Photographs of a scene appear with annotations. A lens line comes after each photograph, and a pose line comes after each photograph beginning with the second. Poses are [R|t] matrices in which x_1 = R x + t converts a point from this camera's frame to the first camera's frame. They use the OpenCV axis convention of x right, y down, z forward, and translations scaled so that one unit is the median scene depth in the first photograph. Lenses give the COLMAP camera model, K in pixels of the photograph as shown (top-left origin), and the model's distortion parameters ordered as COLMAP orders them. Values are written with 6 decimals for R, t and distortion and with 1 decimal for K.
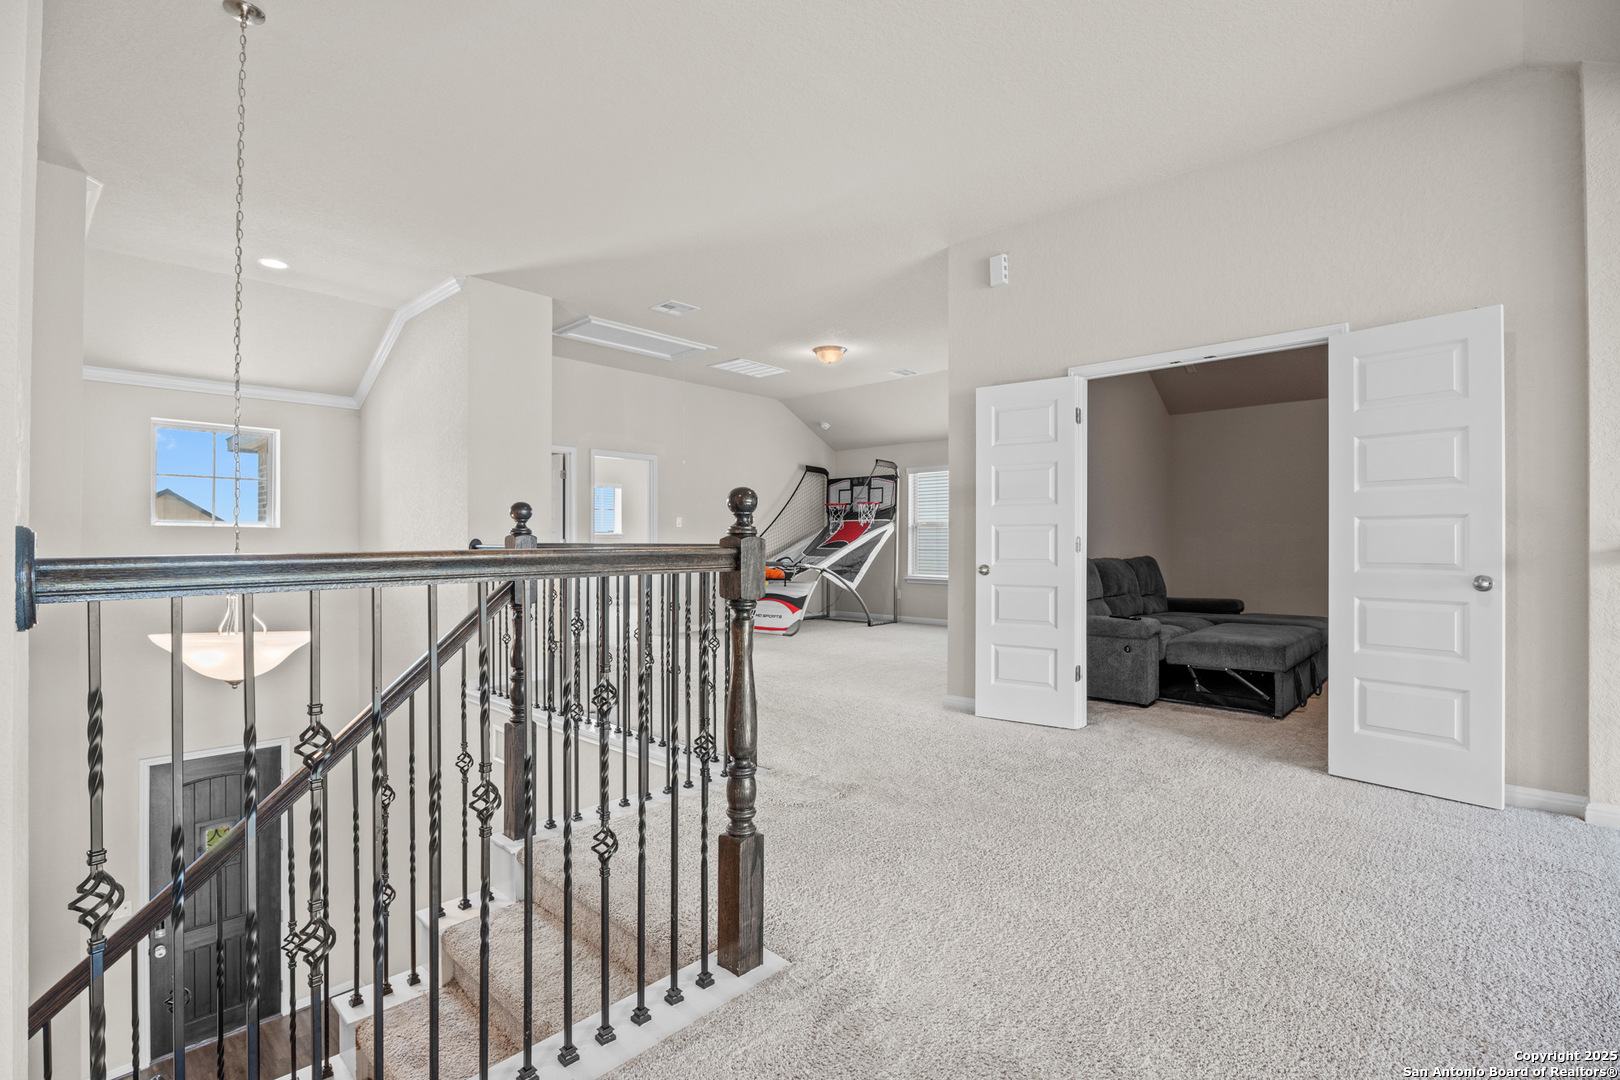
lens RADIAL K [[768.2, 0, 810.0], [0, 768.2, 540.0], [0, 0, 1]] dist [0.000033, -0.000003]
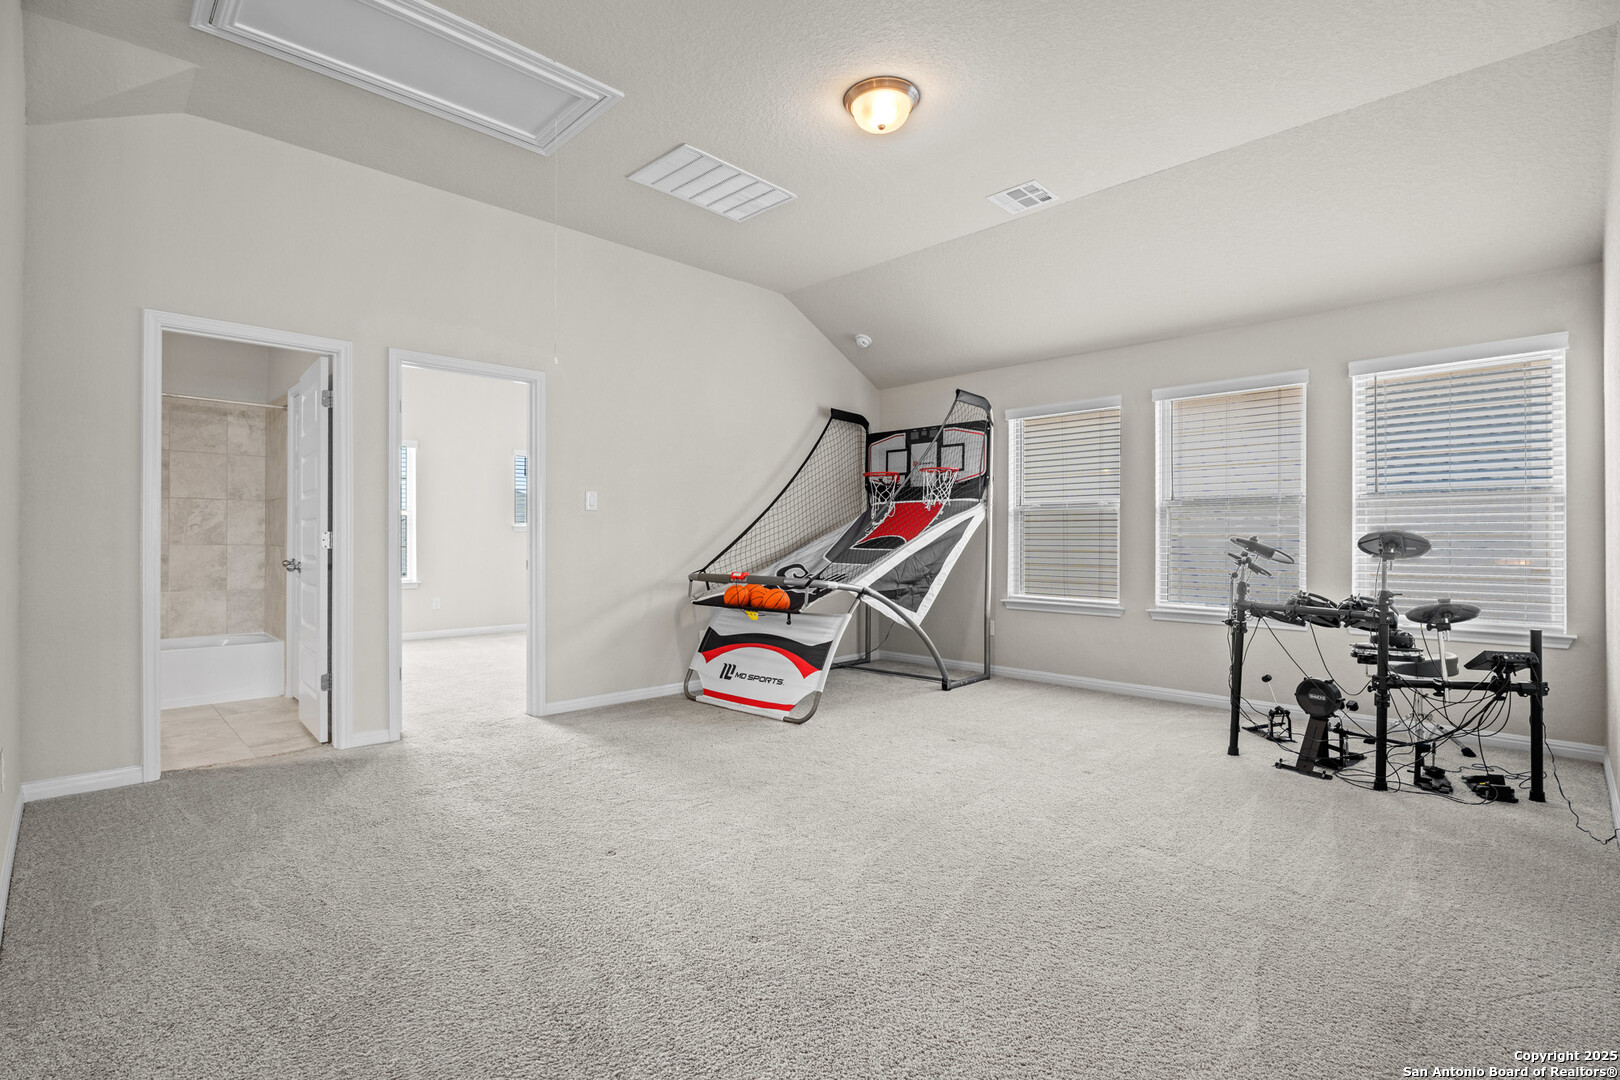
lens RADIAL K [[776.2, 0, 810.0], [0, 776.2, 540.0], [0, 0, 1]] dist [0.000073, -0.000004]
pose [[0.999304, -0.000143, -0.037294, 0.000934], [0.000238, 0.999997, 0.002554, 0.002345], [0.037293, -0.002561, 0.999301, 0.415813]]
